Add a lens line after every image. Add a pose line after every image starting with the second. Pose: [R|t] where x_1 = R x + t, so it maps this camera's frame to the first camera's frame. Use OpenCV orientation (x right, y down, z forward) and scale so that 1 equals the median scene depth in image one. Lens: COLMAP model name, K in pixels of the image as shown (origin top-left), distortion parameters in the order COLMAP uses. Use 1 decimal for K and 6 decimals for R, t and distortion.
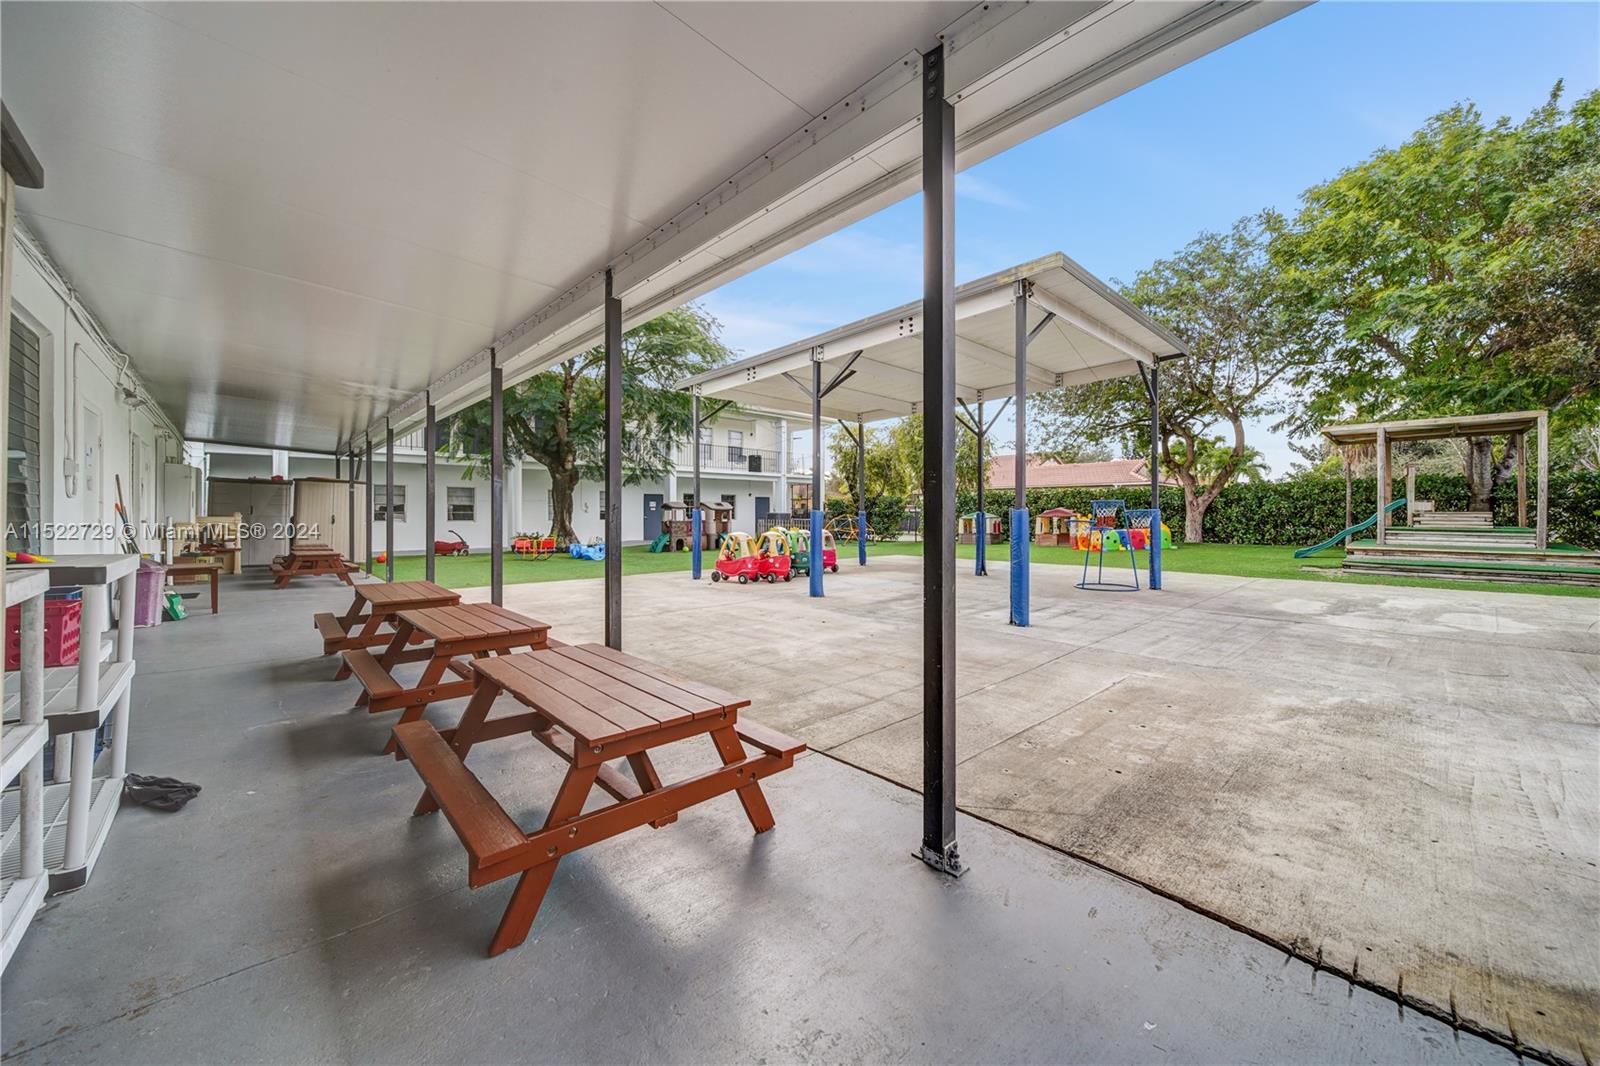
lens RADIAL K [[574.8, 0, 825.8], [0, 574.8, 508.5], [0, 0, 1]] dist [-0.001834, -0.000858]
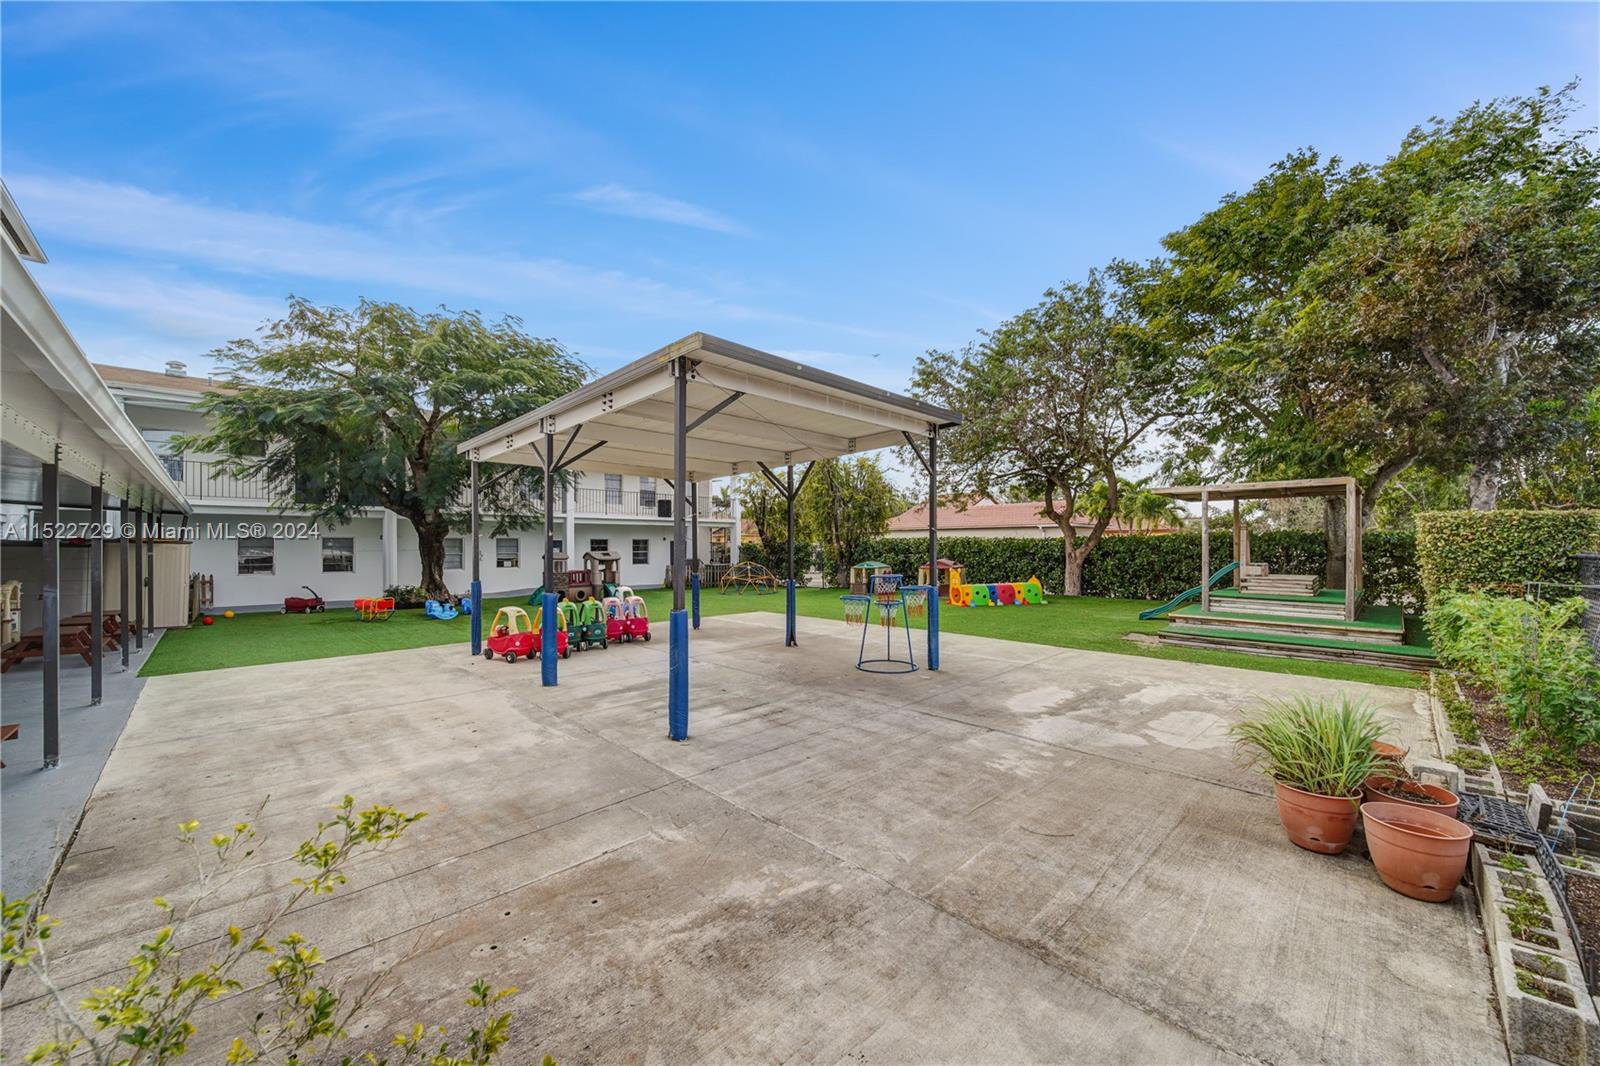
lens RADIAL K [[574.8, 0, 780.4], [0, 574.8, 551.8], [0, 0, 1]] dist [-0.001834, -0.000858]
pose [[0.999921, -0.003451, 0.012090, 0.203265], [0.003322, 0.999938, 0.010672, -0.042554], [-0.012126, -0.010631, 0.999870, 0.035935]]
